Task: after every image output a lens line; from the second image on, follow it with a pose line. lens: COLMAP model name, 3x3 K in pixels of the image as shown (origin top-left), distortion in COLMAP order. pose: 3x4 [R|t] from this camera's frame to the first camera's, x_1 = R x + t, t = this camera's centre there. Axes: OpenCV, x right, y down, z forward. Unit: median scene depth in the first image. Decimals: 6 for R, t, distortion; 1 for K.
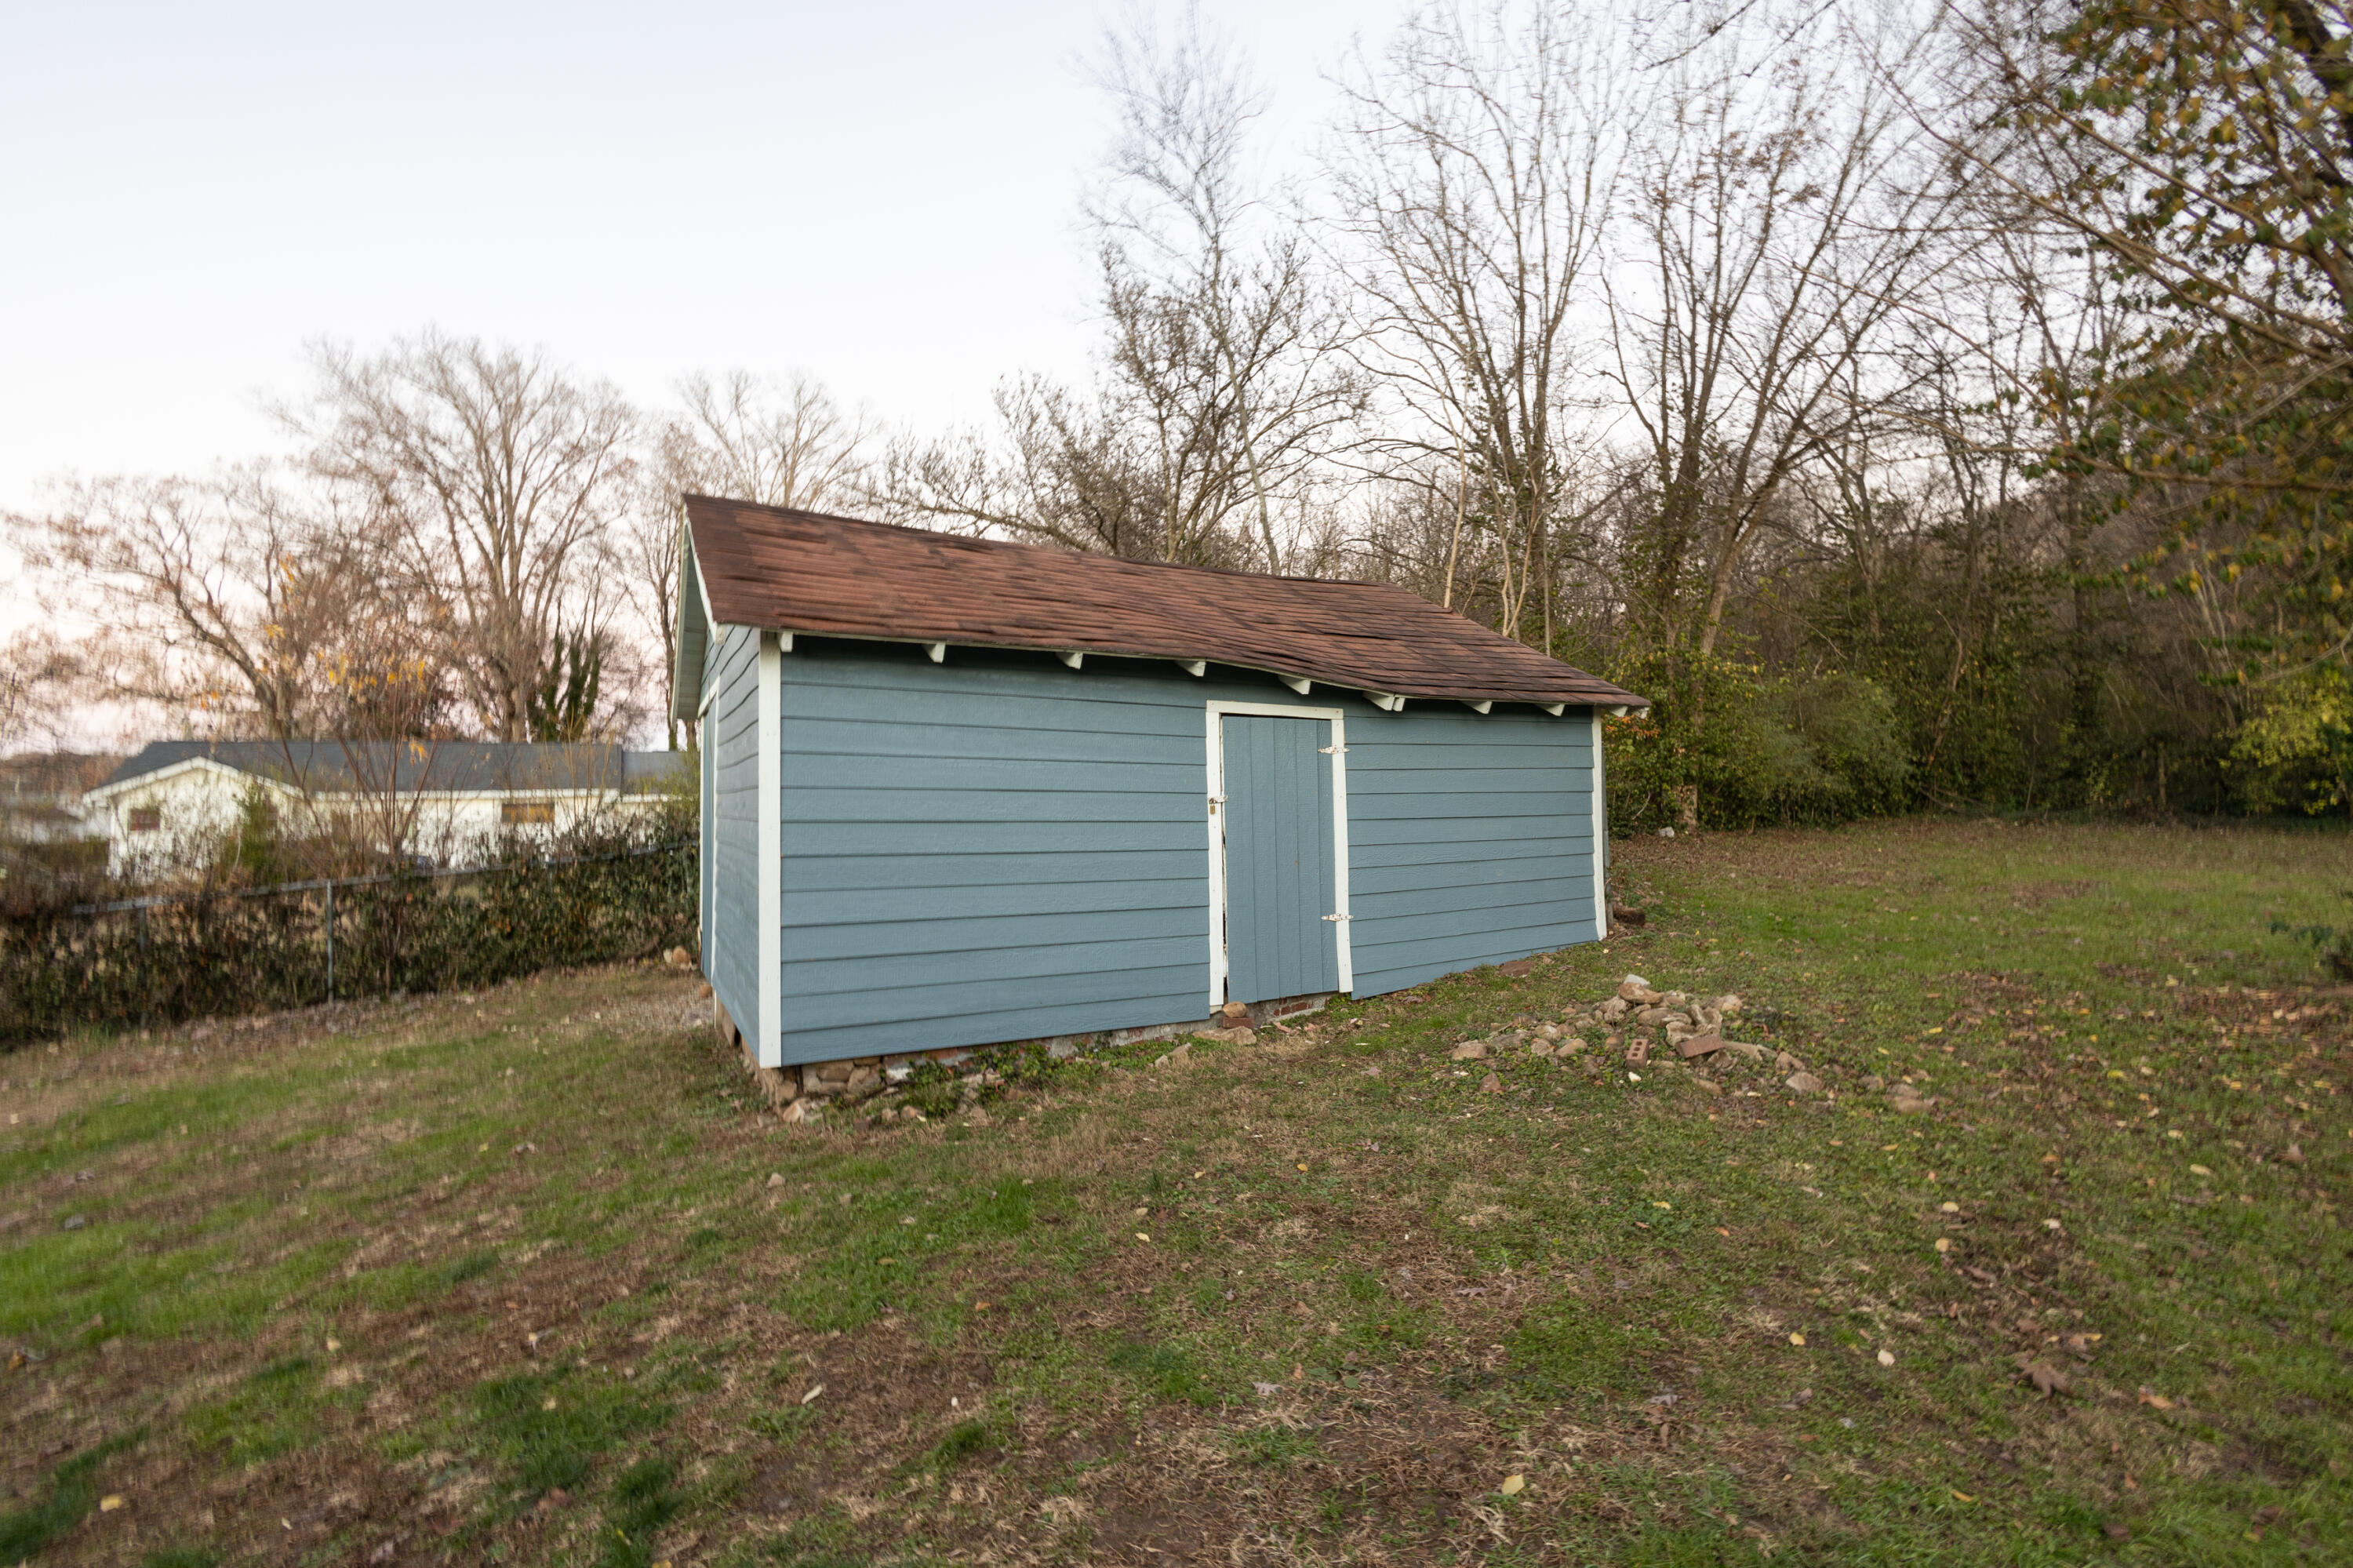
lens RADIAL K [[991.1, 0, 1178.4], [0, 991.1, 788.4], [0, 0, 1]] dist [-0.005561, 0.000488]
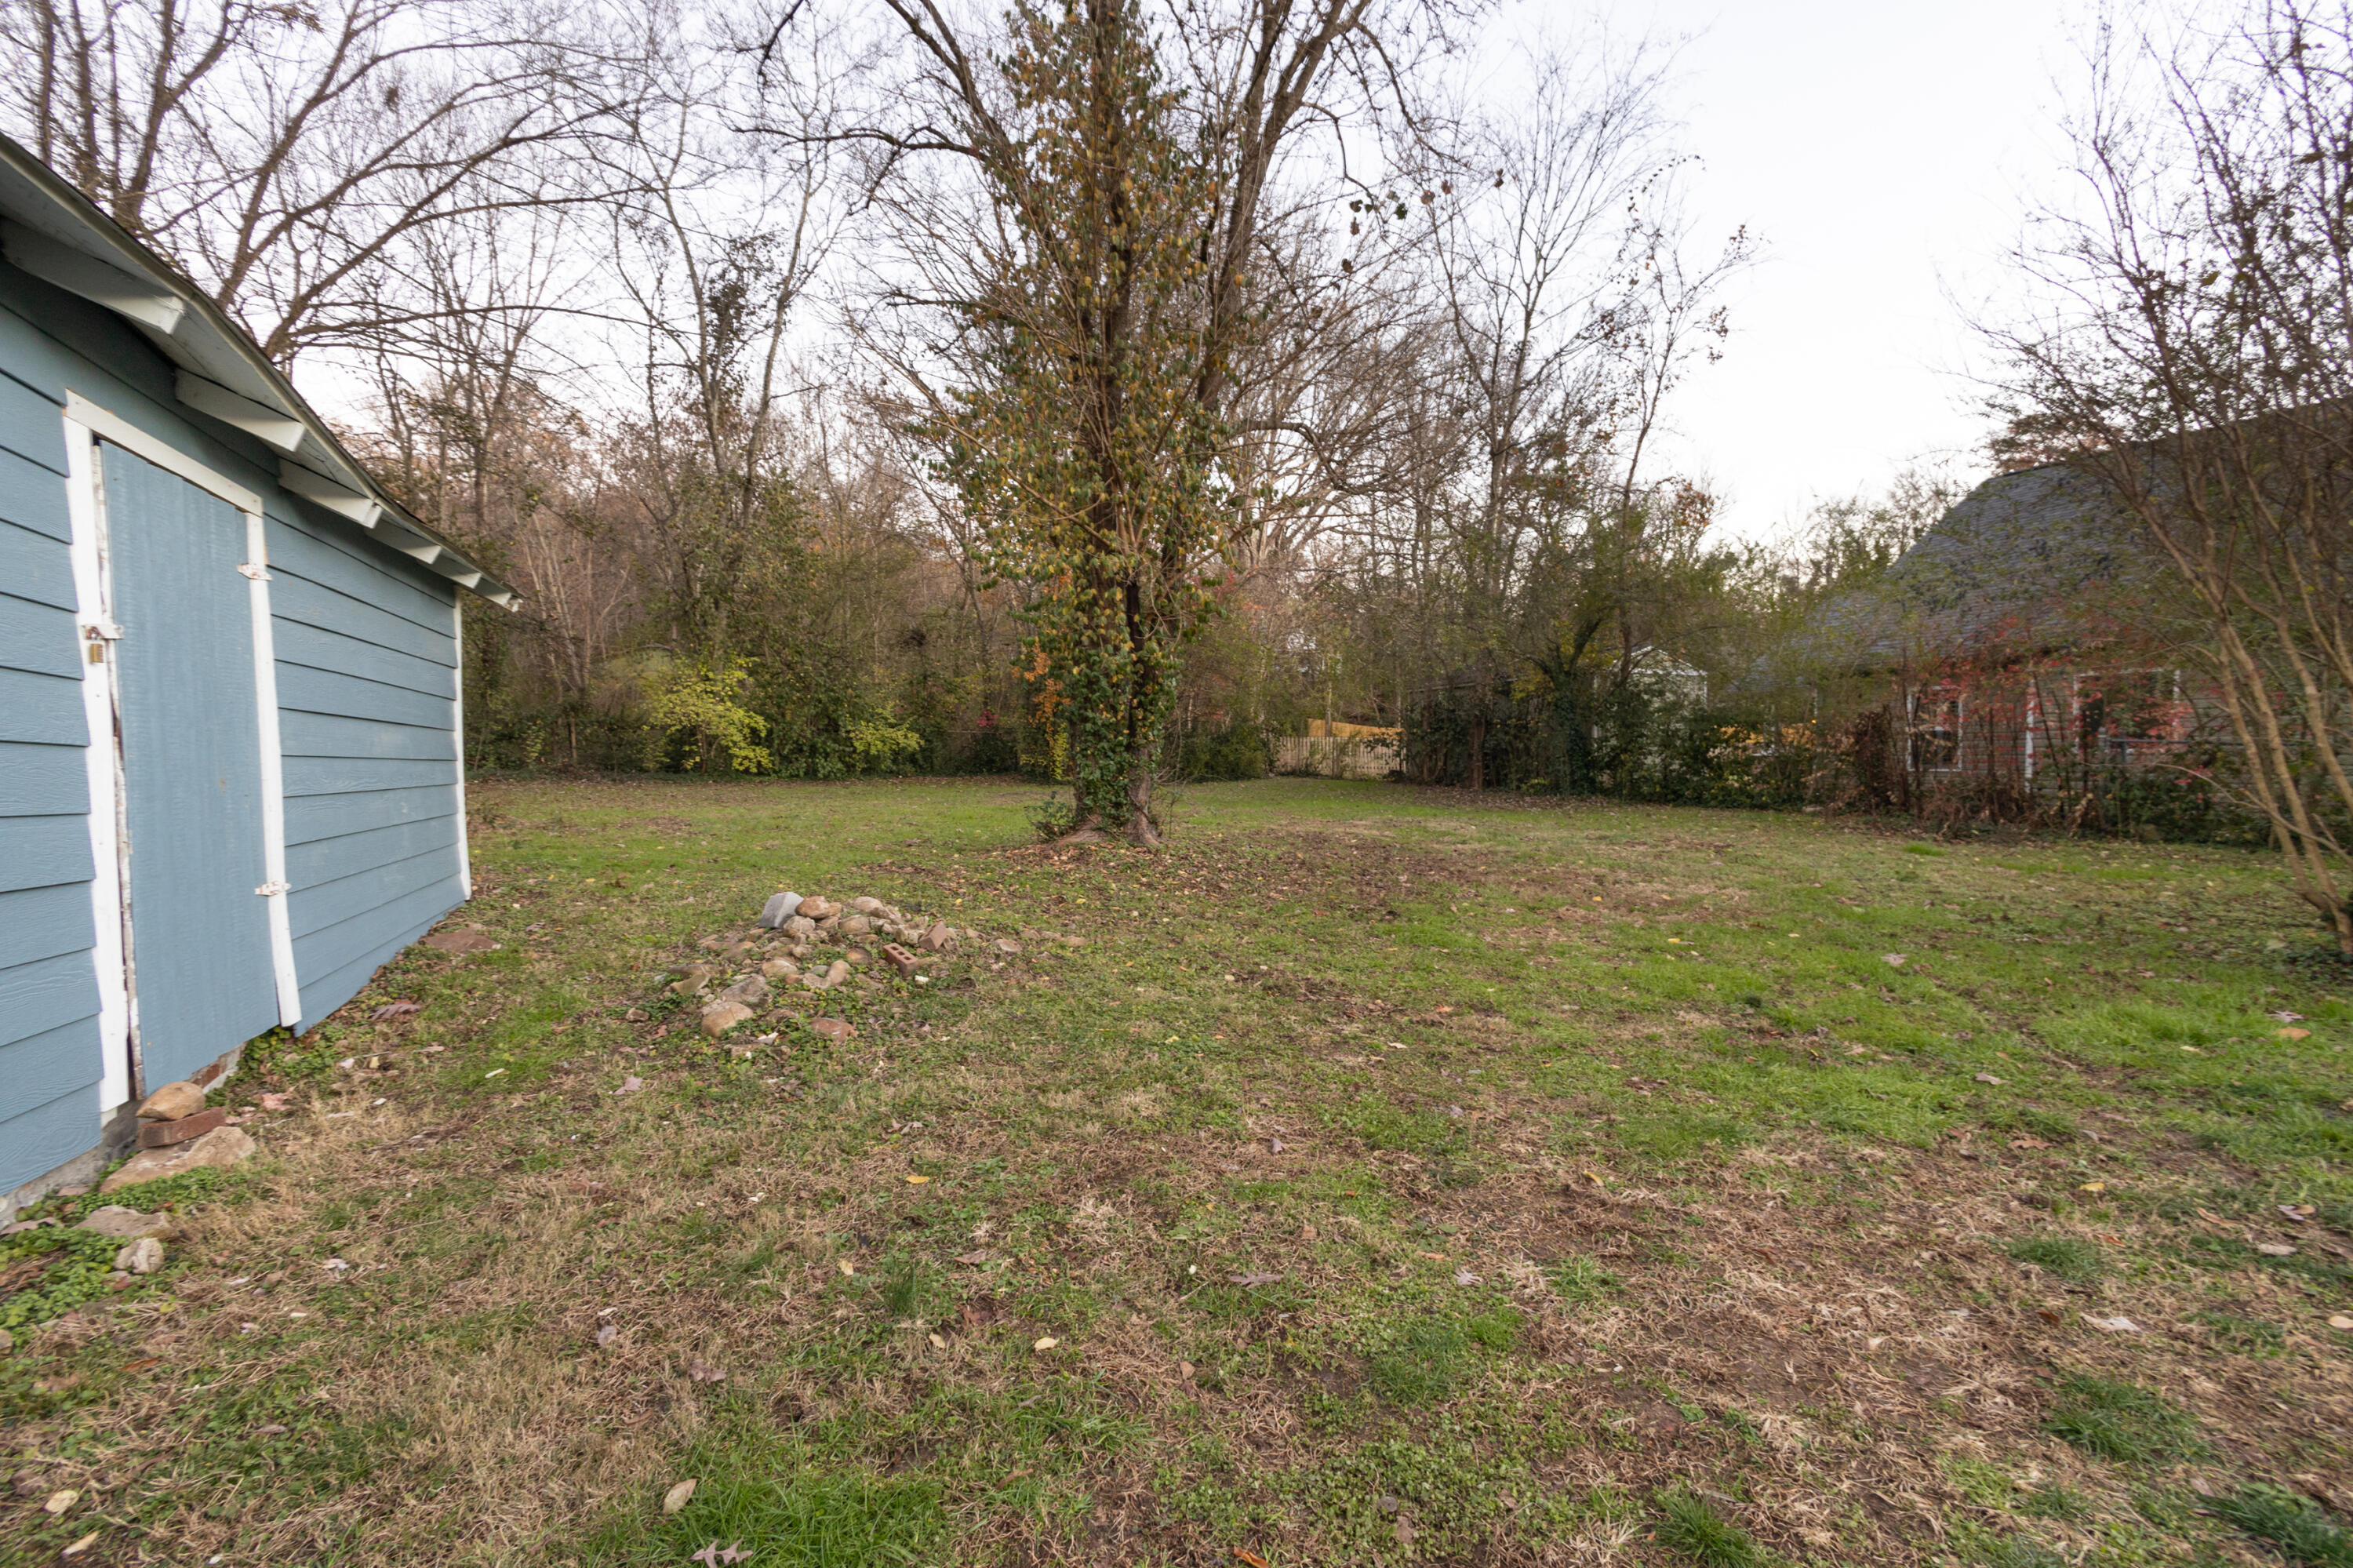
lens RADIAL K [[991.1, 0, 1178.4], [0, 991.1, 788.4], [0, 0, 1]] dist [-0.005561, 0.000488]
pose [[0.108282, -0.016235, 0.993988, -0.315194], [-0.005232, 0.999843, 0.016900, 0.065382], [-0.994106, -0.007031, 0.108180, 0.462006]]
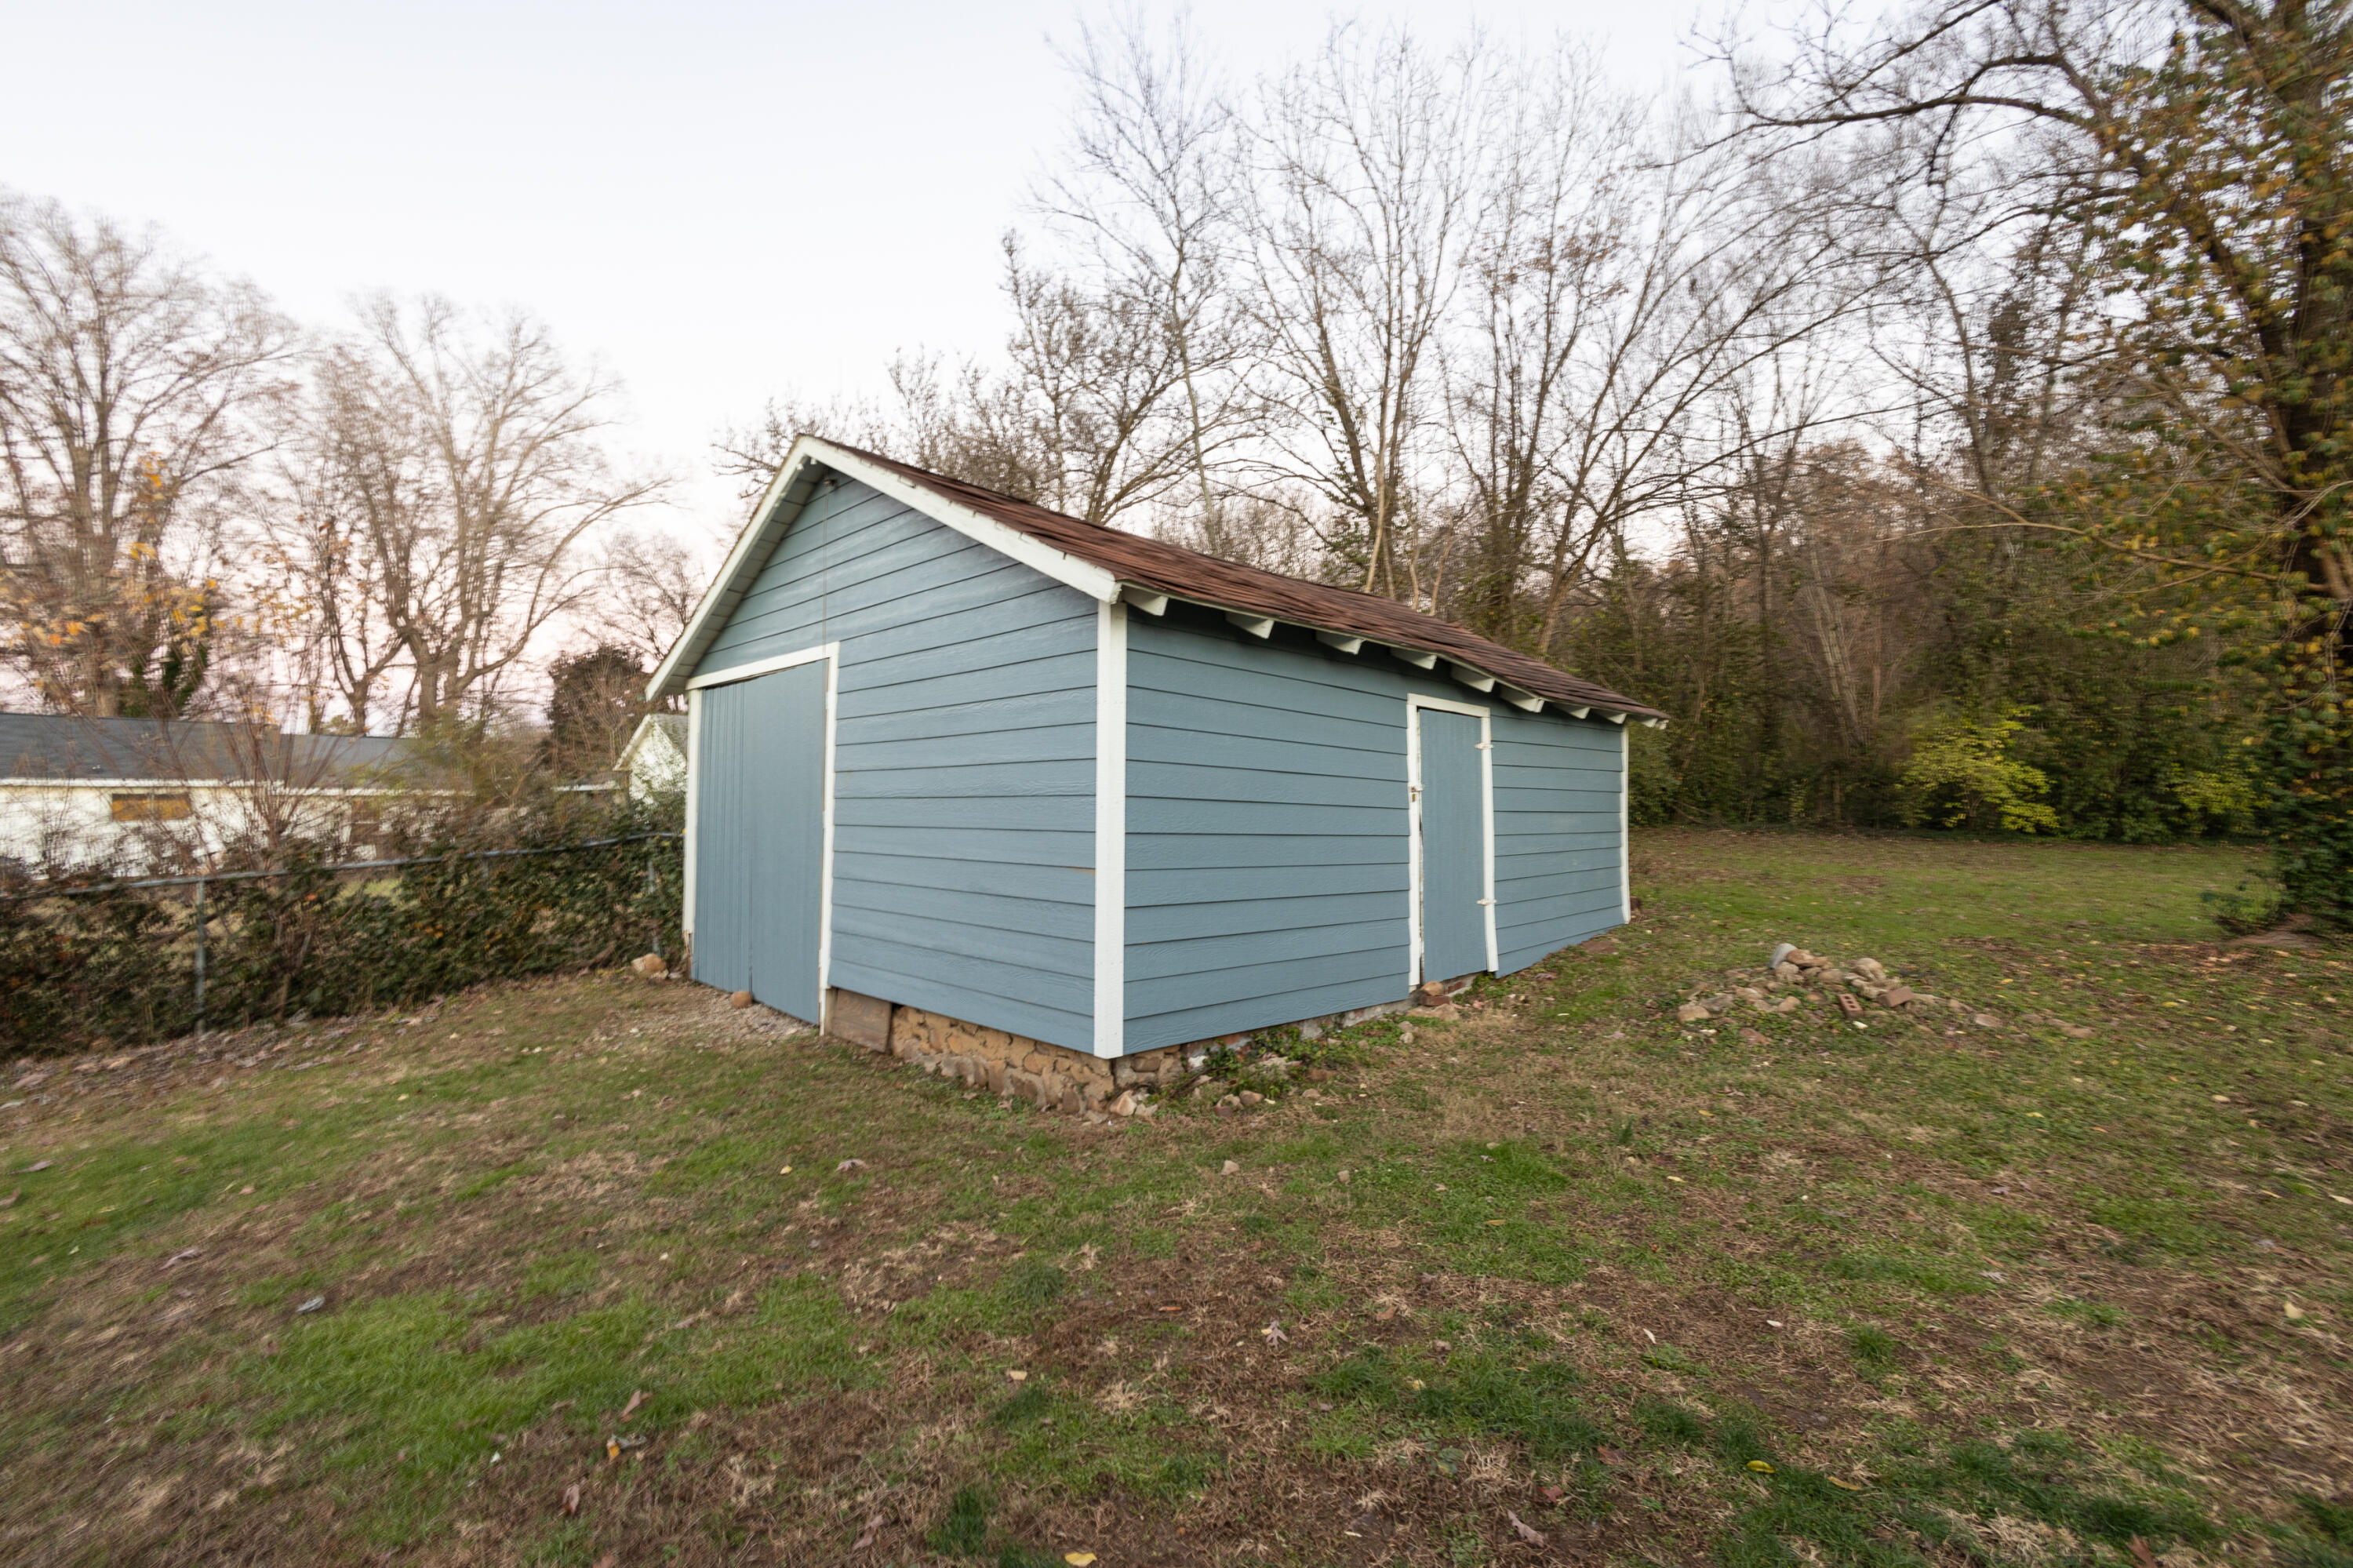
lens RADIAL K [[991.1, 0, 1178.4], [0, 991.1, 788.4], [0, 0, 1]] dist [-0.005561, 0.000488]
pose [[0.961969, 0.021601, 0.272304, -0.458714], [-0.018775, 0.999739, -0.012979, 0.027921], [-0.272513, 0.007373, 0.962124, 0.058537]]
